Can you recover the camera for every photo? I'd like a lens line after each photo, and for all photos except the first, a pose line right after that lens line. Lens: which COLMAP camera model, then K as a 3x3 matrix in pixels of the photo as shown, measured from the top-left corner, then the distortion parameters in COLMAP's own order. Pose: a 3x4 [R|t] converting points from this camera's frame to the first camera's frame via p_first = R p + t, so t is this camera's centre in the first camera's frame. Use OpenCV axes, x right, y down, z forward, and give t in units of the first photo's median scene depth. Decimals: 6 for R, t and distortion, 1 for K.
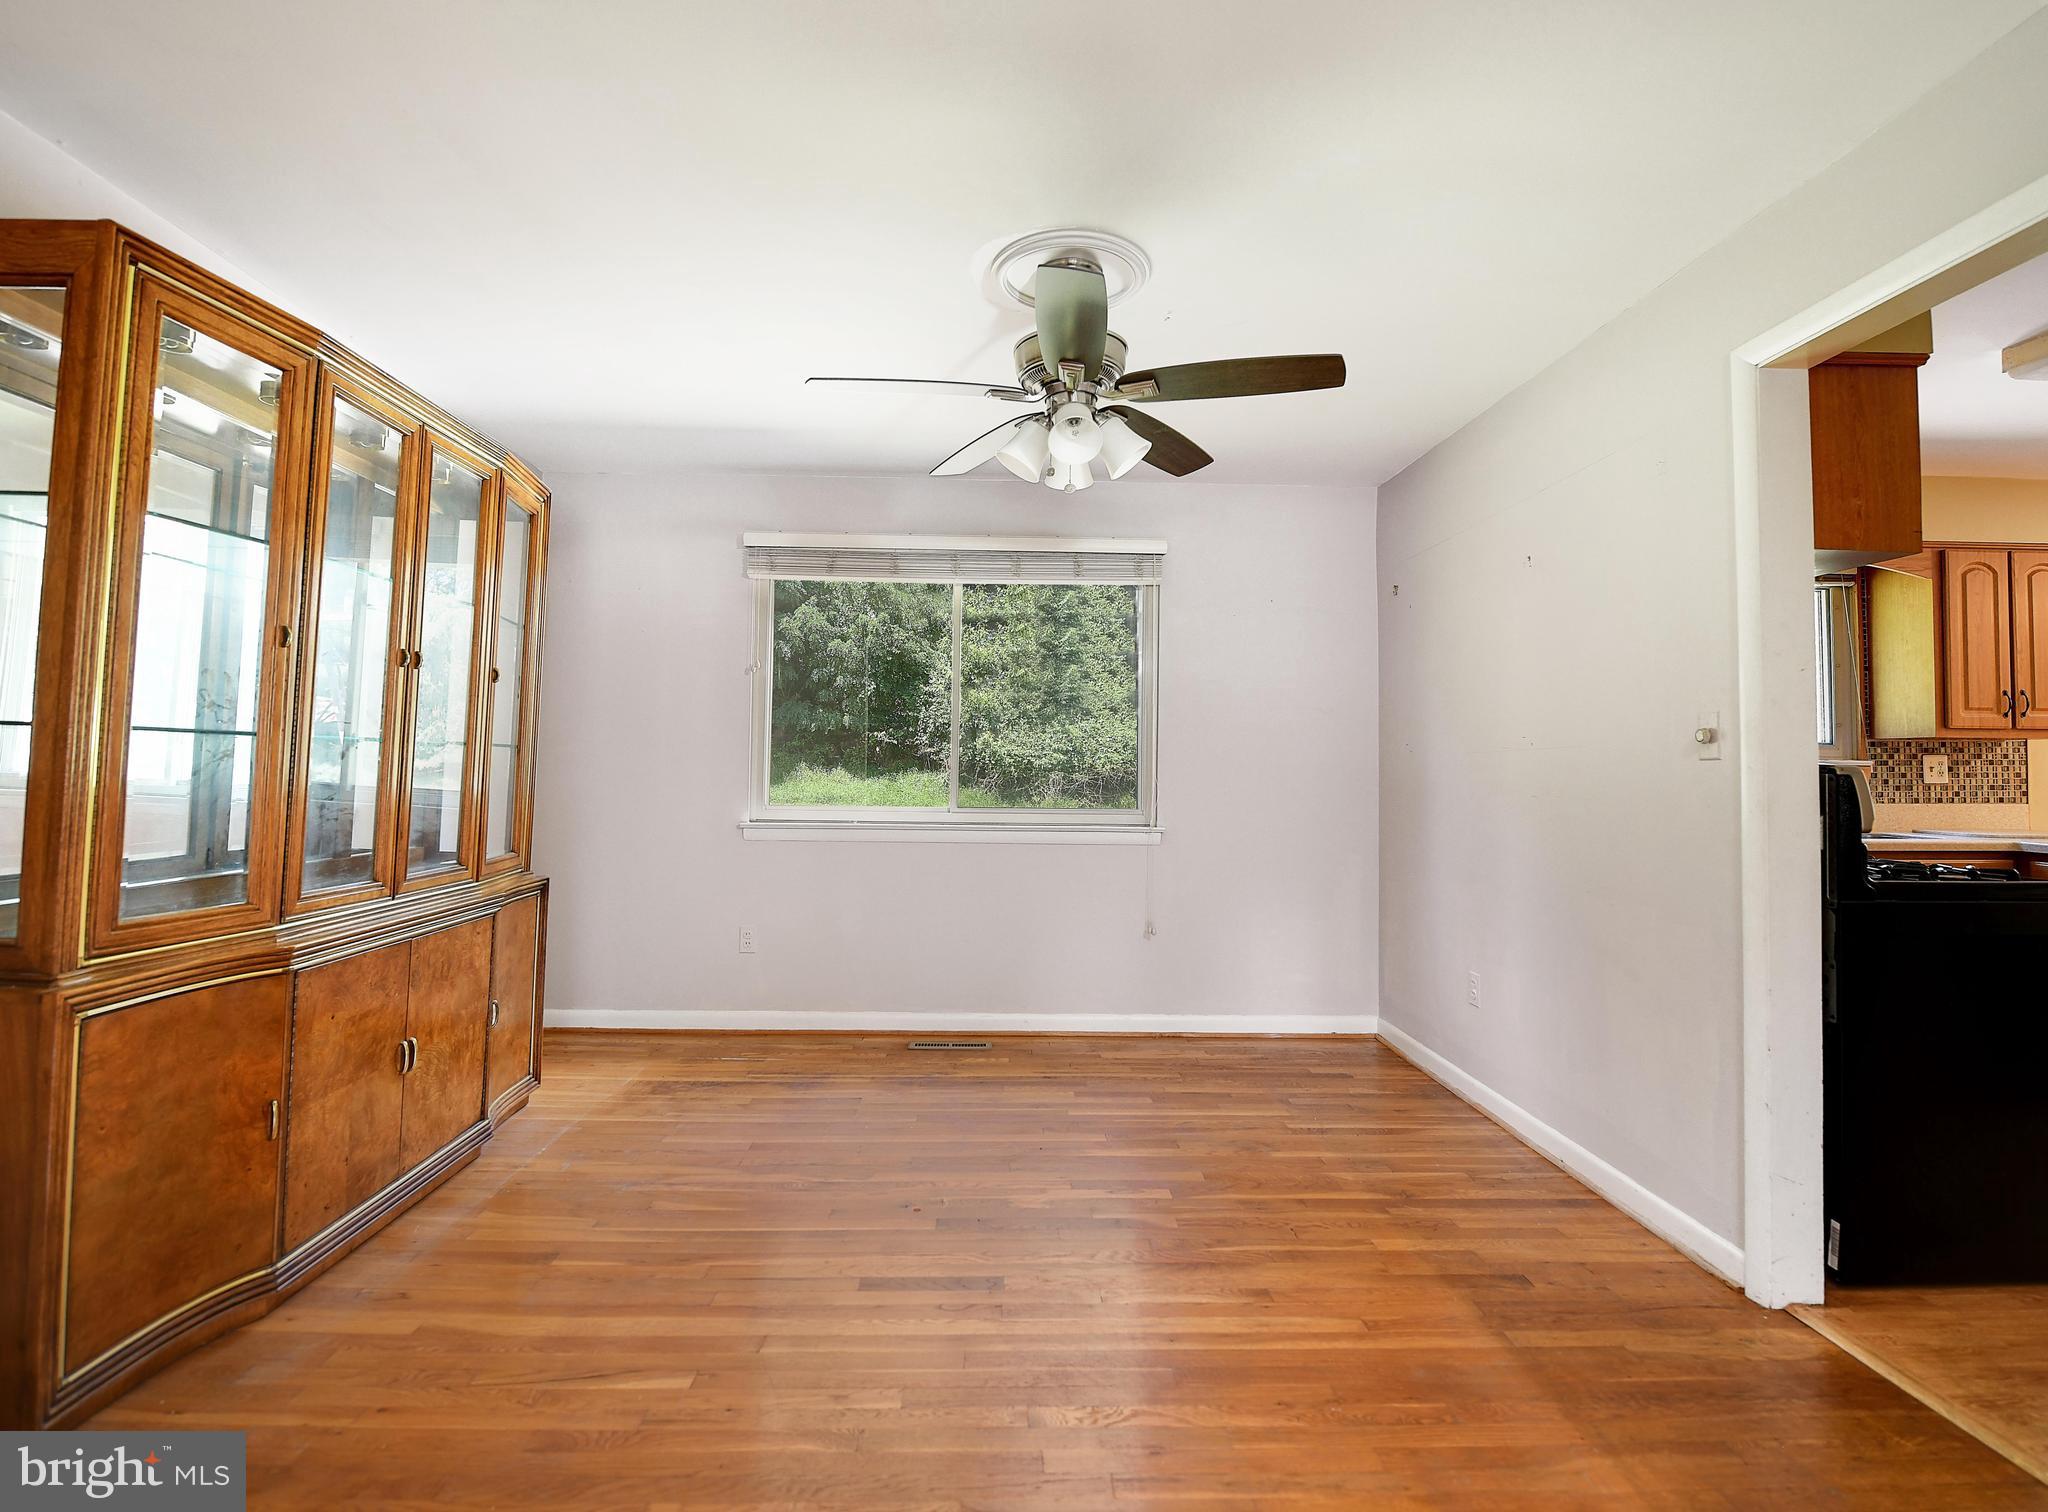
lens RADIAL K [[993.6, 0, 1011.9], [0, 993.6, 730.1], [0, 0, 1]] dist [-0.012881, -0.000718]
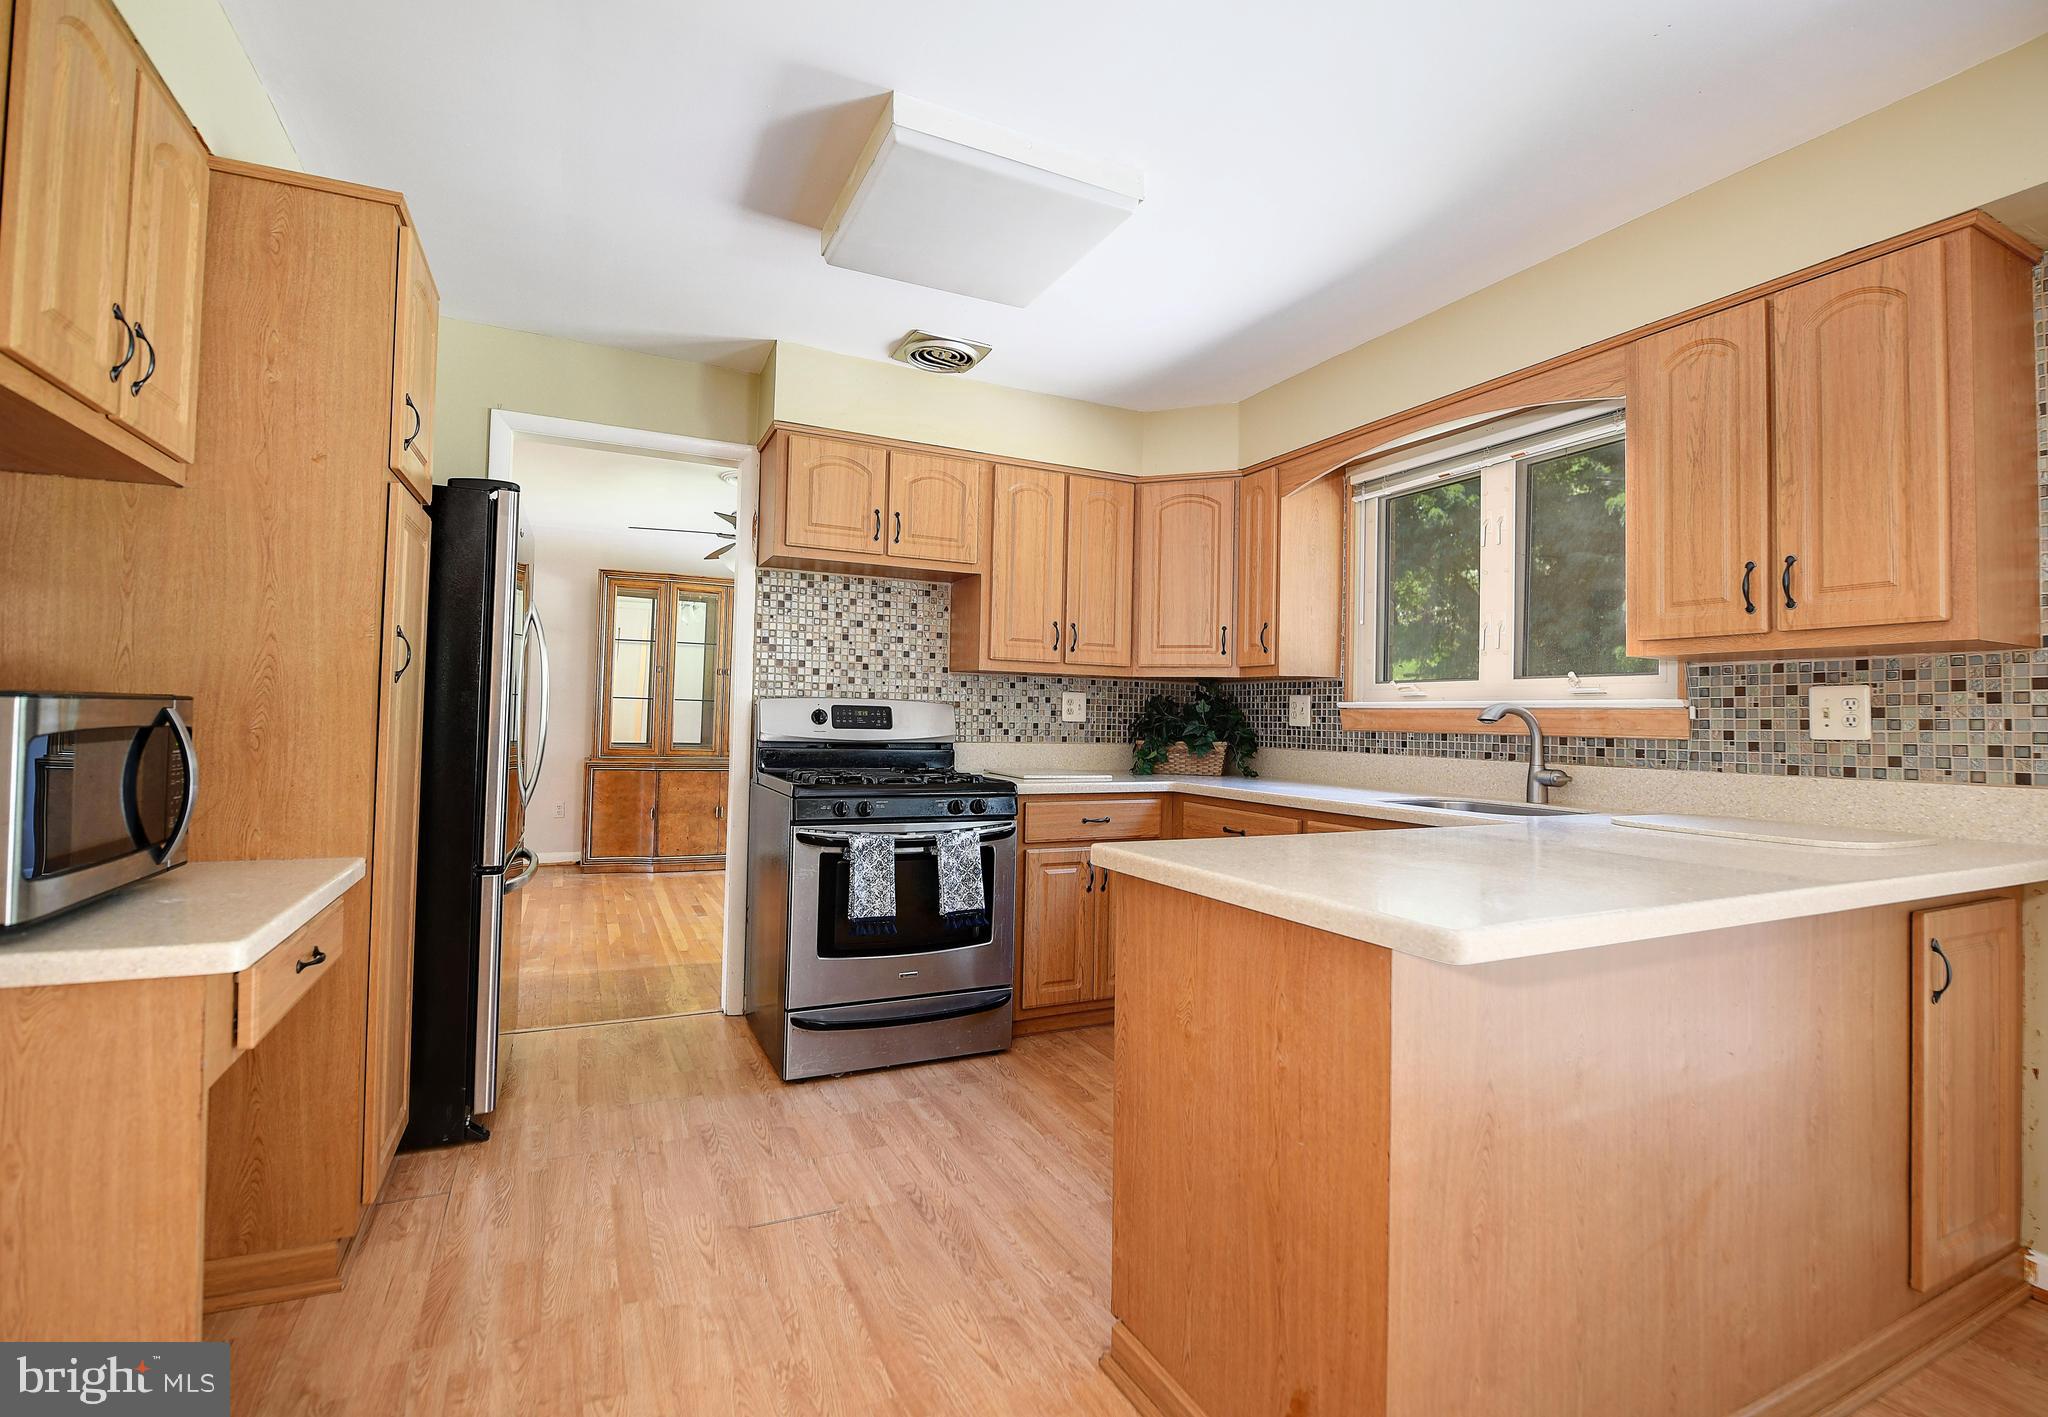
lens RADIAL K [[918.7, 0, 1010.9], [0, 918.7, 695.8], [0, 0, 1]] dist [-0.011728, -0.002380]
pose [[0.401138, -0.024658, -0.915686, 1.210181], [0.014711, 0.999682, -0.020475, 0.034249], [0.915899, -0.005258, 0.401373, 0.398359]]
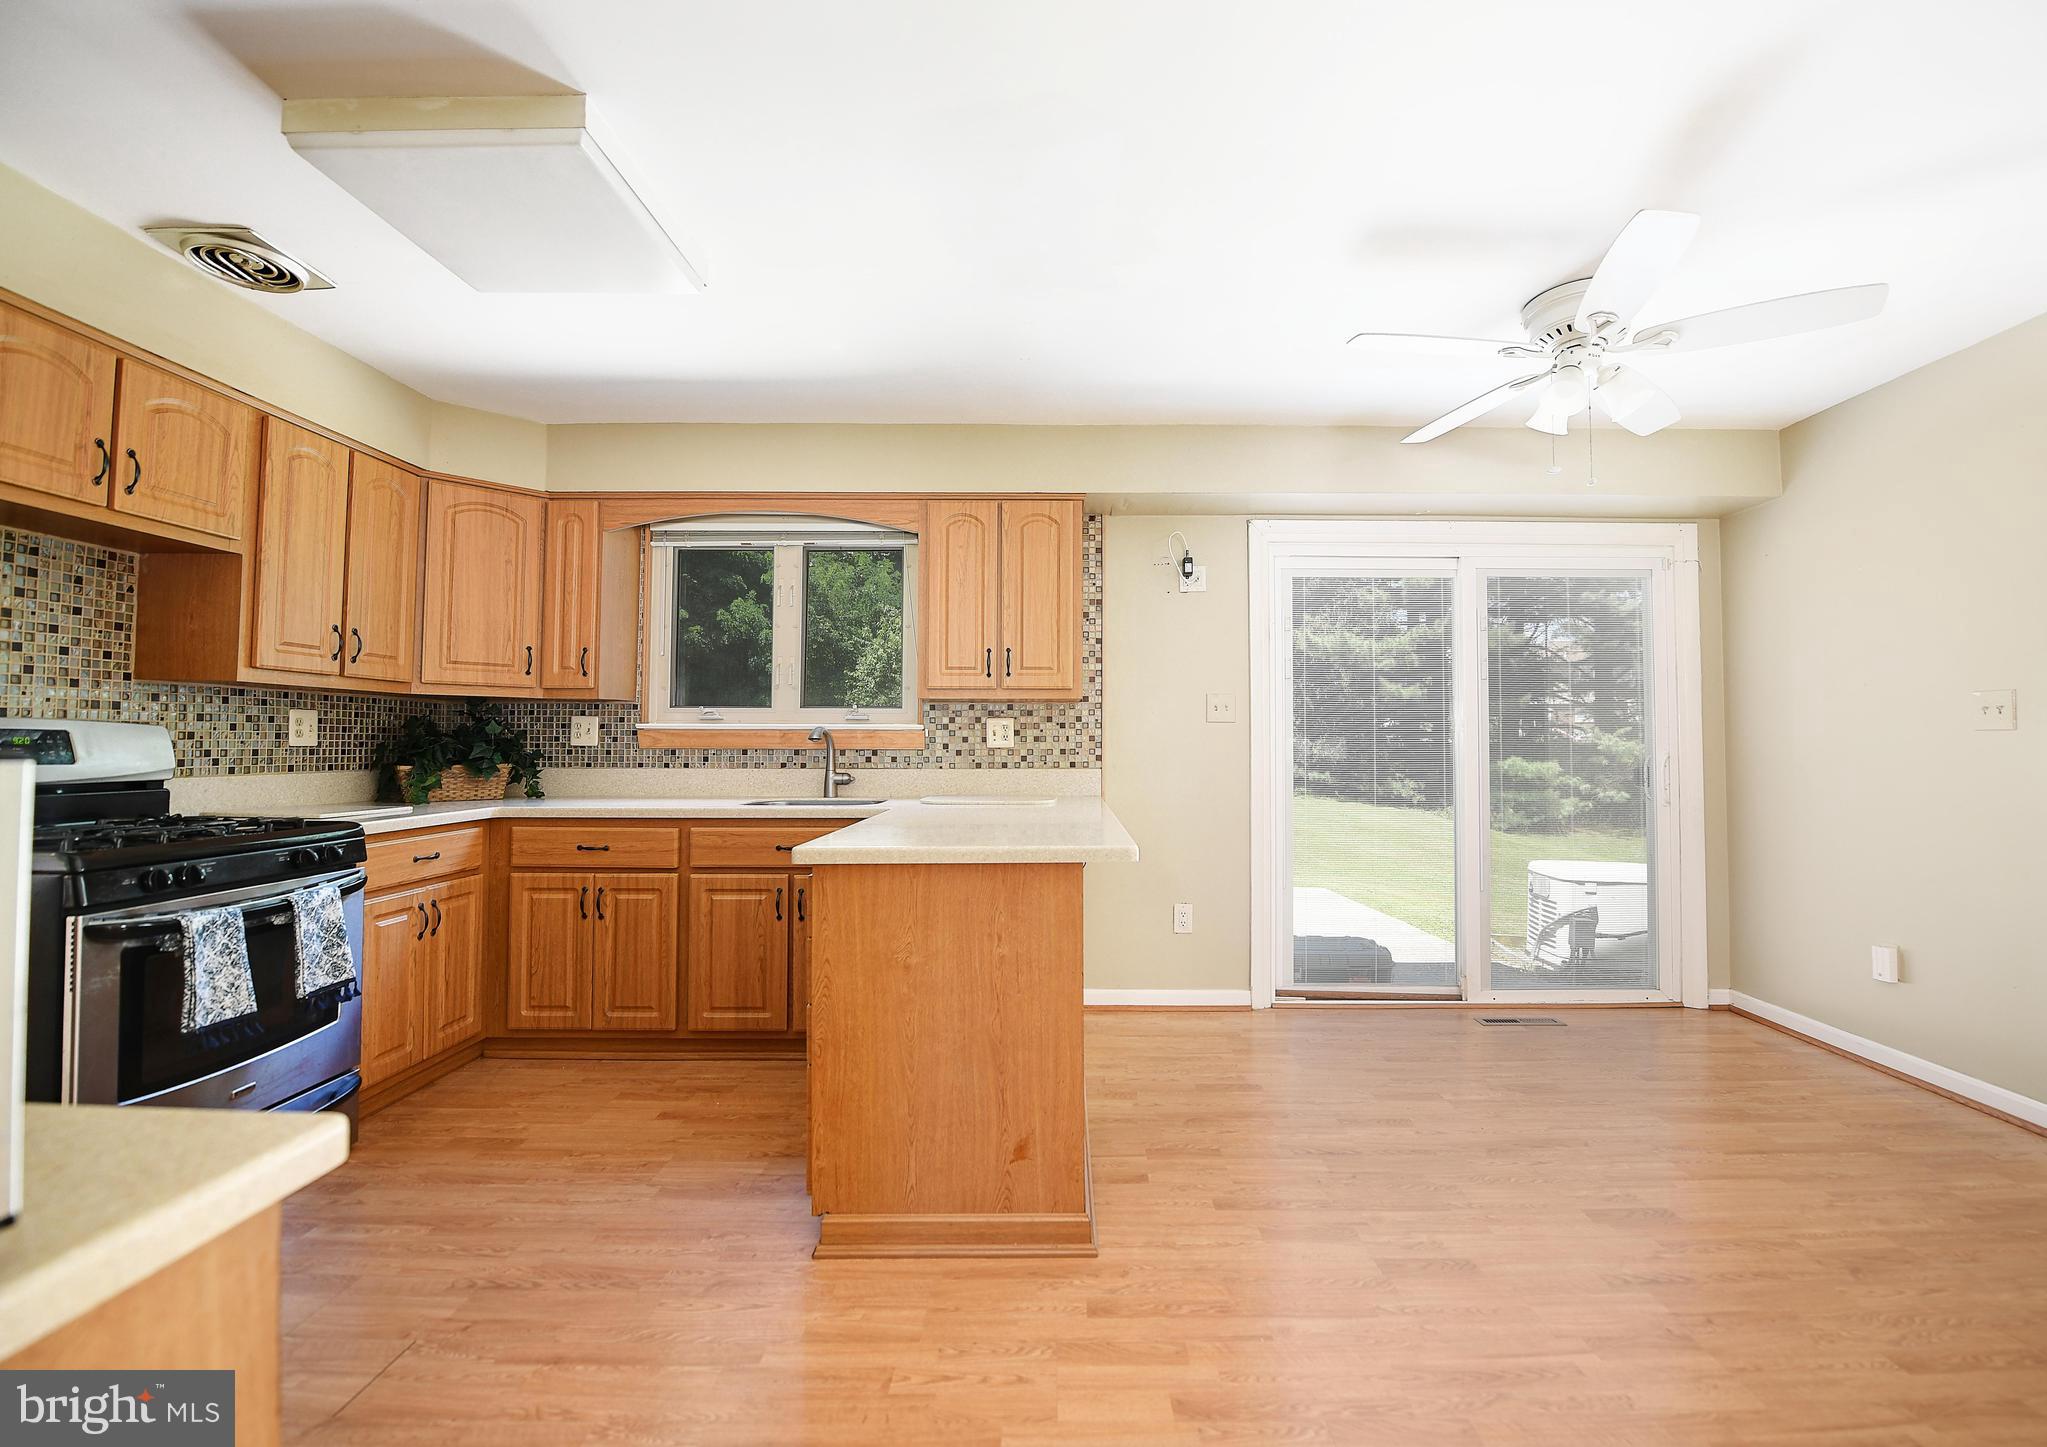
lens RADIAL K [[882.0, 0, 1061.3], [0, 882.0, 710.2], [0, 0, 1]] dist [-0.016601, -0.002171]
pose [[0.999586, -0.009089, -0.027312, 1.025483], [0.009020, 0.999956, -0.002643, 0.020598], [0.027335, 0.002396, 0.999623, 0.139617]]
